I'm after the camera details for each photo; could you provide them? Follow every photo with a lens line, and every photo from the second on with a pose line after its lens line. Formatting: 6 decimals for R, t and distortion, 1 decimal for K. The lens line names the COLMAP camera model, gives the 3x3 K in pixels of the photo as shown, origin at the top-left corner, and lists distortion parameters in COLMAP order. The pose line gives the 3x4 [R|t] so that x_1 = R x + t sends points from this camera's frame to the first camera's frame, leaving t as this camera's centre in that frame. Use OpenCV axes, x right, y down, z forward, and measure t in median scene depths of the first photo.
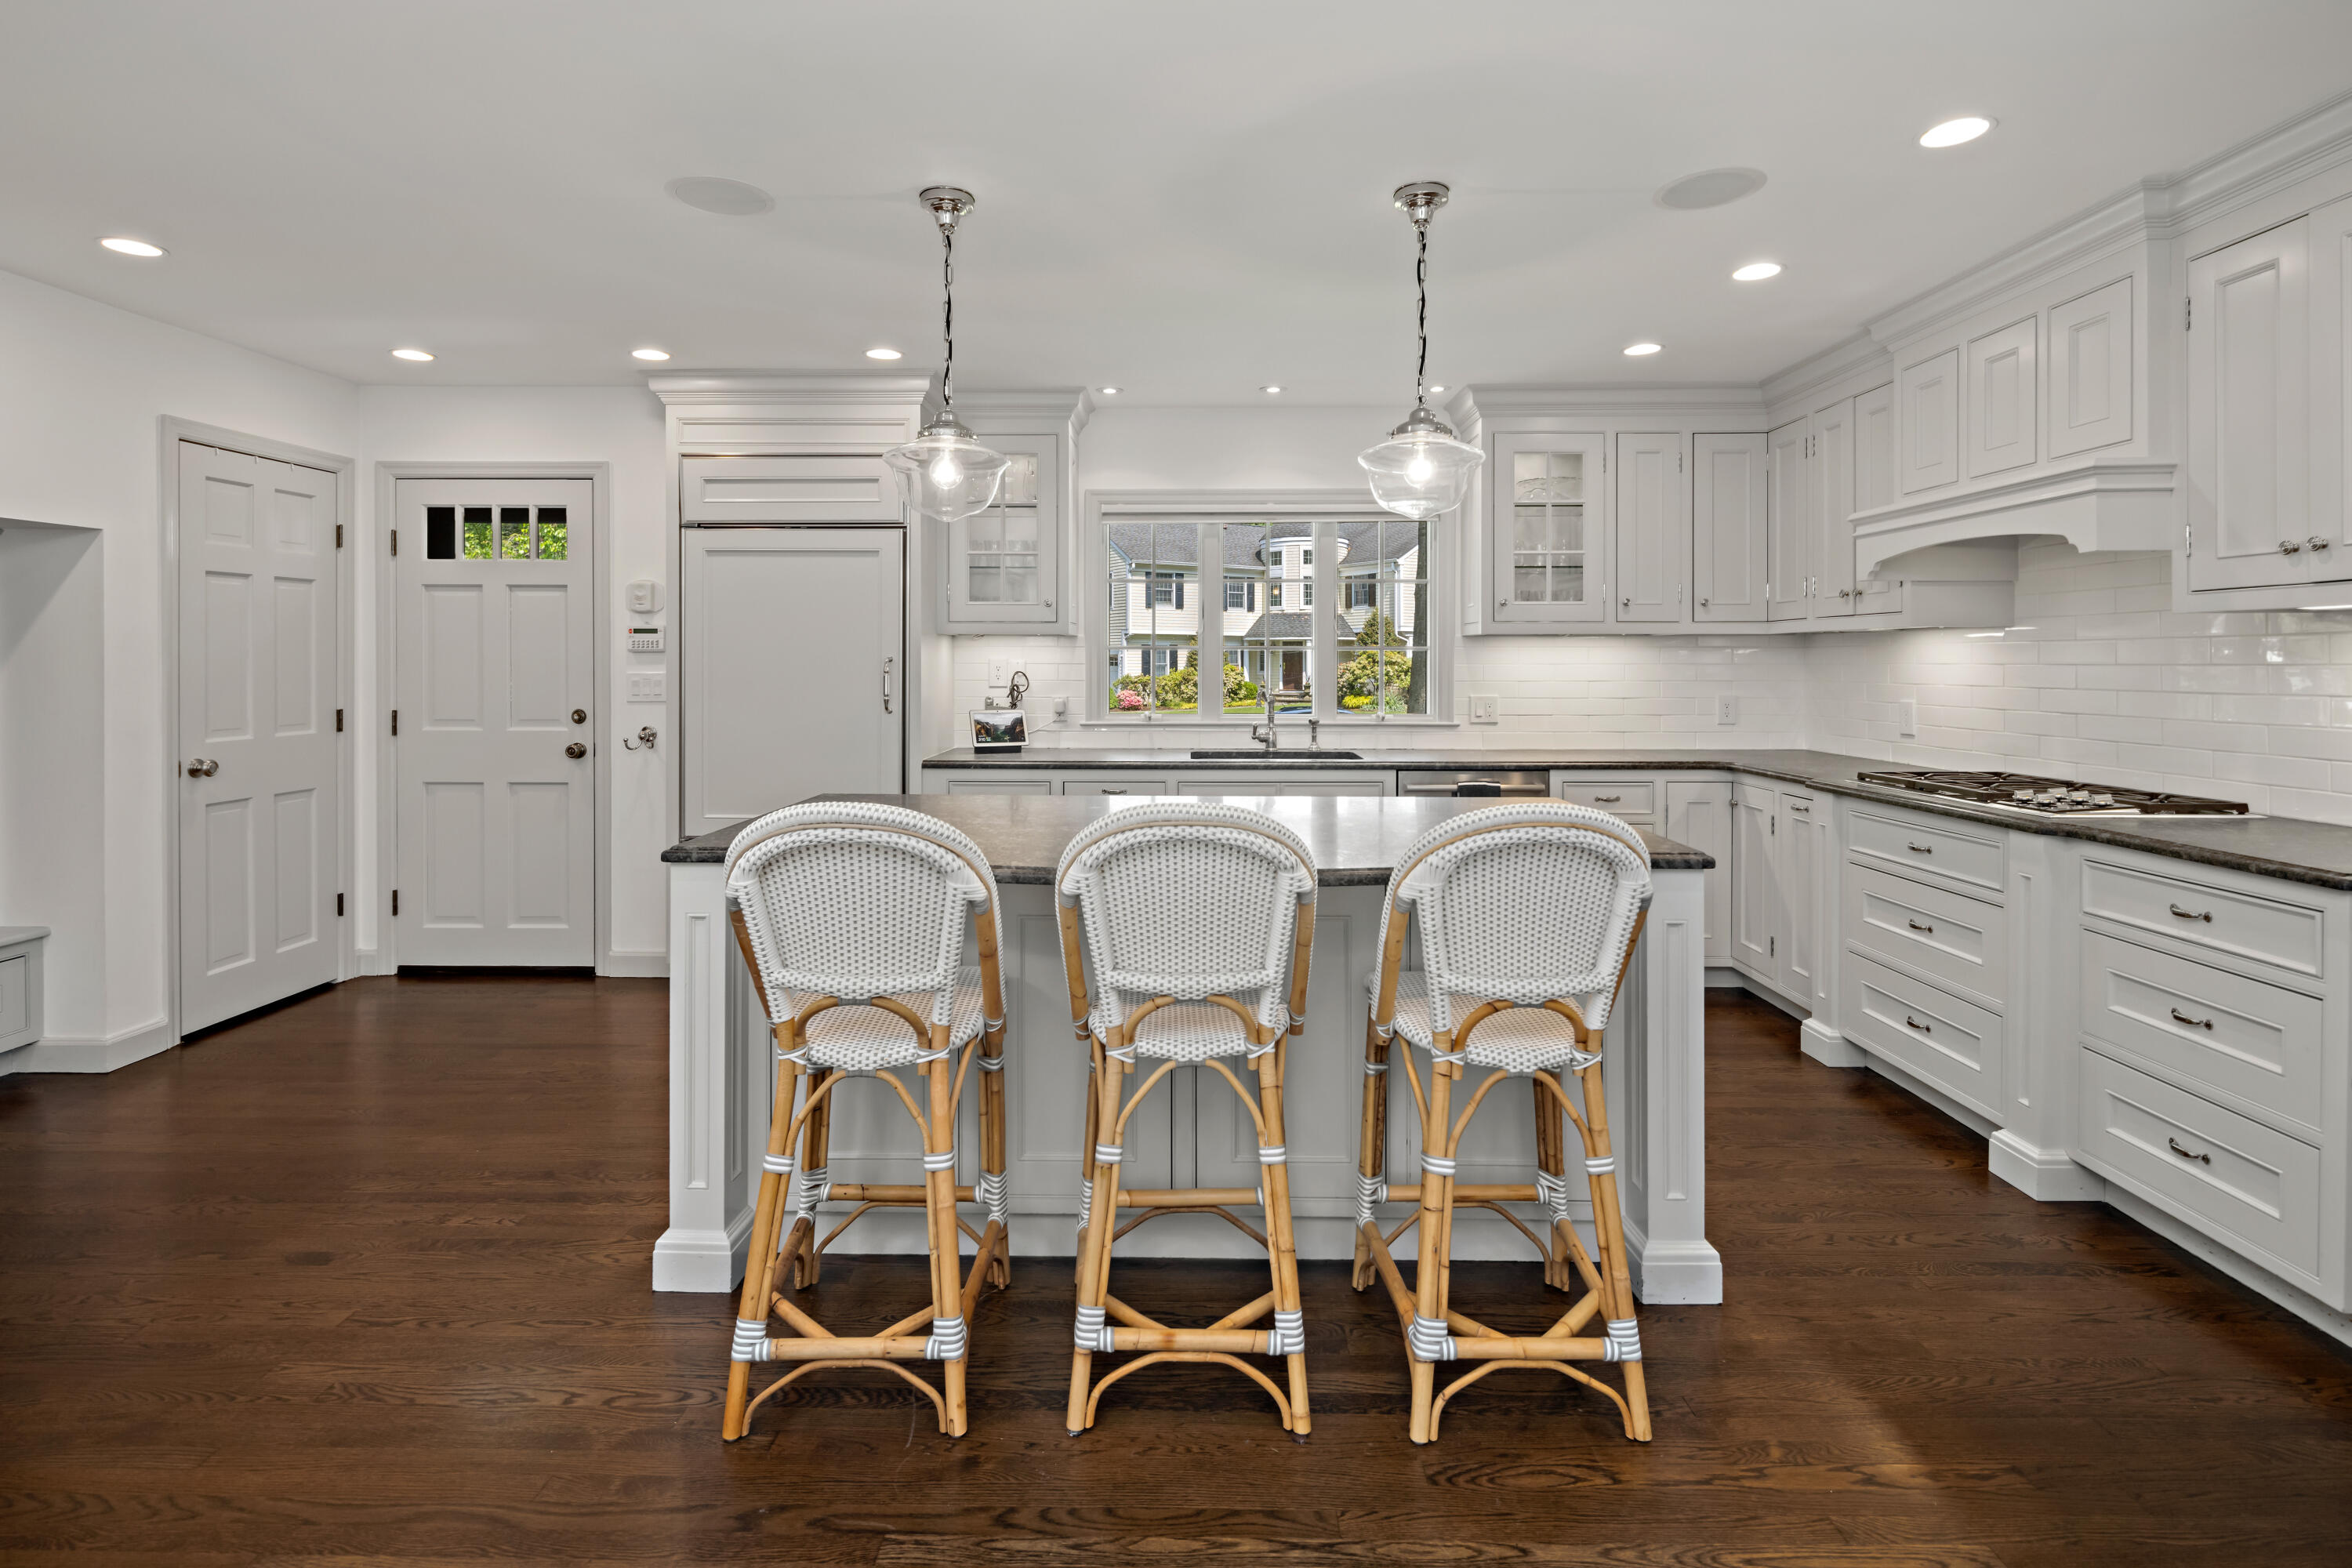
lens RADIAL K [[1147.0, 0, 1173.1], [0, 1147.0, 671.8], [0, 0, 1]] dist [-0.001106, -0.000279]
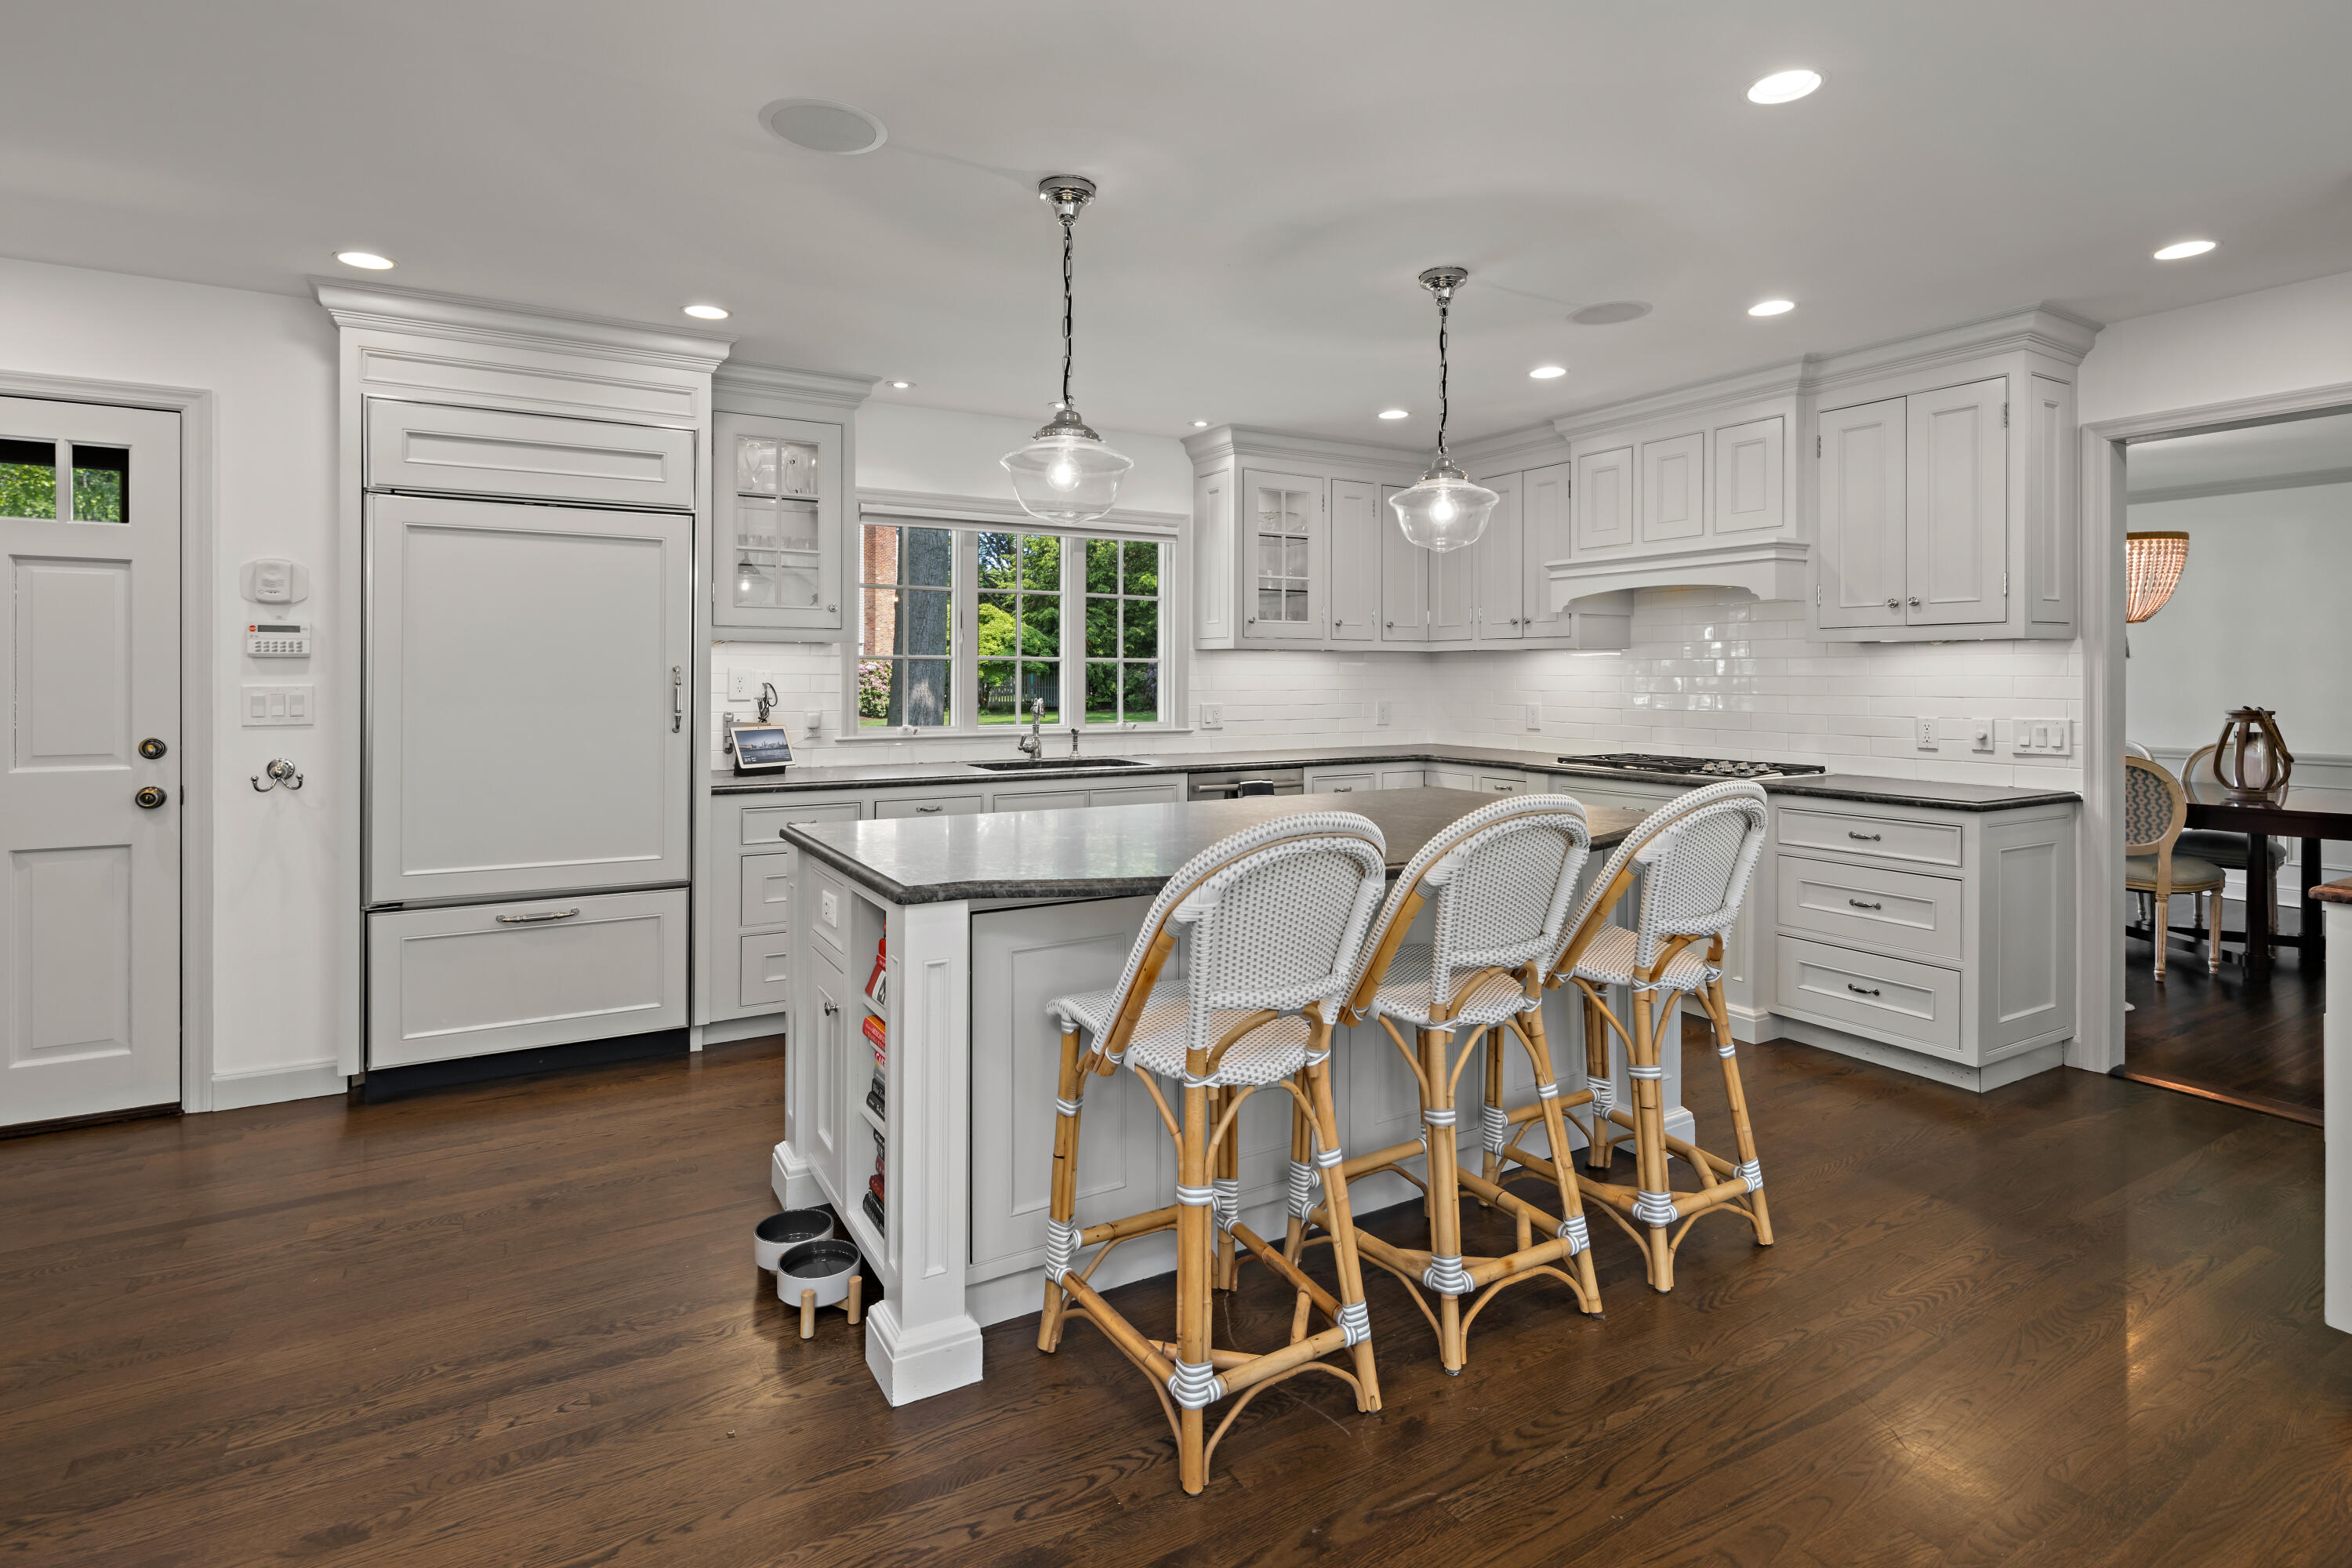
lens RADIAL K [[1146.1, 0, 1172.2], [0, 1146.1, 682.5], [0, 0, 1]] dist [-0.001383, -0.000471]
pose [[0.853691, -0.002184, 0.520775, -0.371739], [0.002329, 0.999997, 0.000376, -0.000273], [-0.520775, 0.000892, 0.853694, 0.083722]]
